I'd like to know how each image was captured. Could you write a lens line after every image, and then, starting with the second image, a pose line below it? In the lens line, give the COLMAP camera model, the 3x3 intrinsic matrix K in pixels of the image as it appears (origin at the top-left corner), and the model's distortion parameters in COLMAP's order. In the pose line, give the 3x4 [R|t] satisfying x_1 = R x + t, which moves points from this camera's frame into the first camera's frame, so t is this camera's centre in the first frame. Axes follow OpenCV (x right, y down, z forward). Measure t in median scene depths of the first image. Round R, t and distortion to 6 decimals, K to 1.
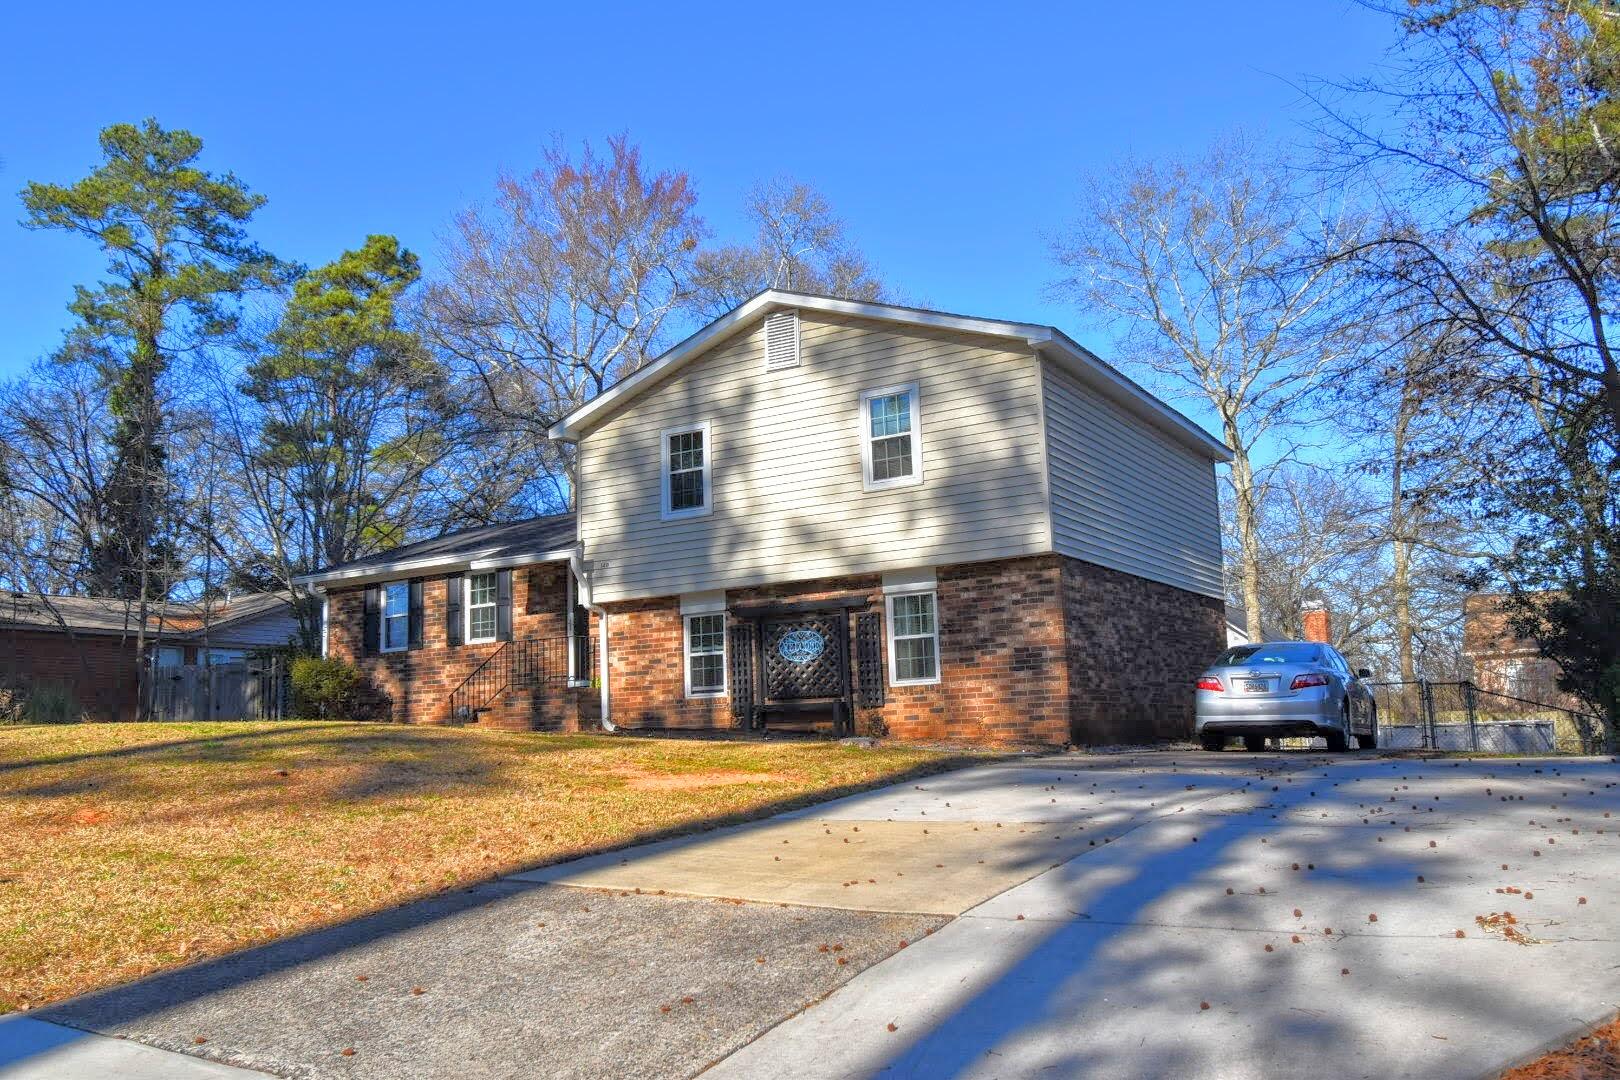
lens RADIAL K [[1334.3, 0, 810.0], [0, 1334.3, 540.0], [0, 0, 1]] dist [0.006298, -0.011243]
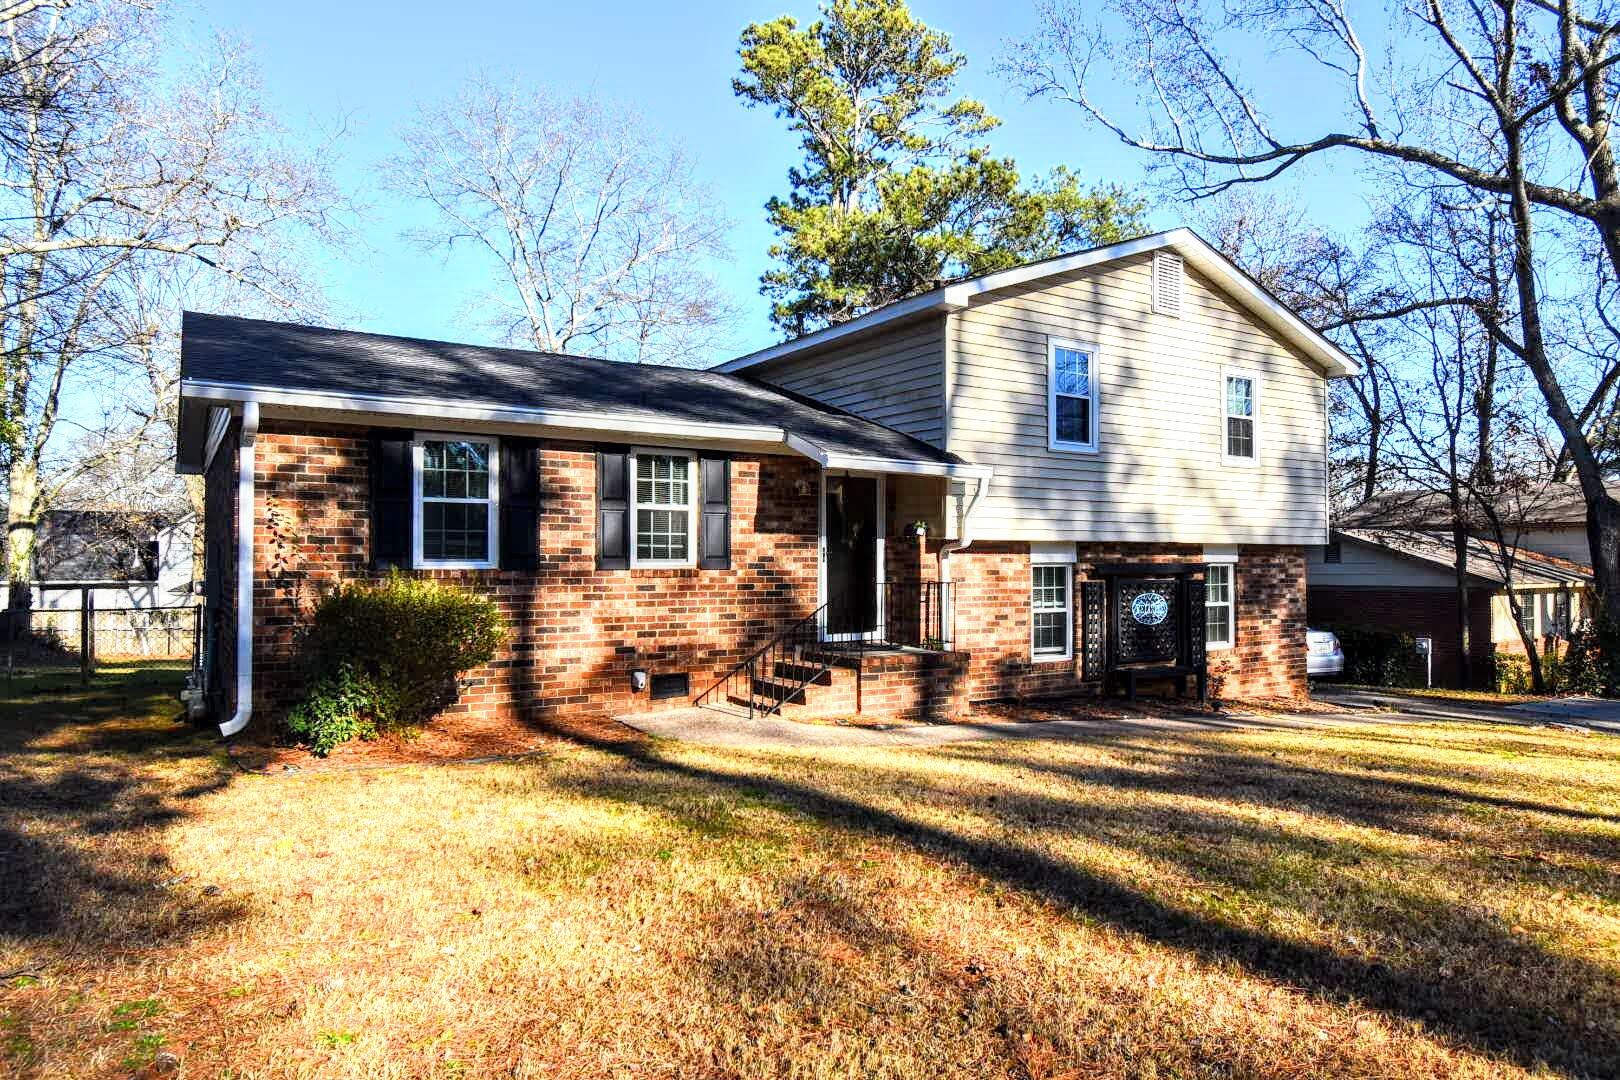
lens RADIAL K [[1021.8, 0, 808.1], [0, 1021.8, 538.6], [0, 0, 1]] dist [0.001713, -0.003670]
pose [[0.438983, 0.059099, 0.896549, -0.713905], [-0.152895, 0.988195, 0.009723, 0.054741], [-0.885391, -0.141346, 0.442837, 0.819320]]
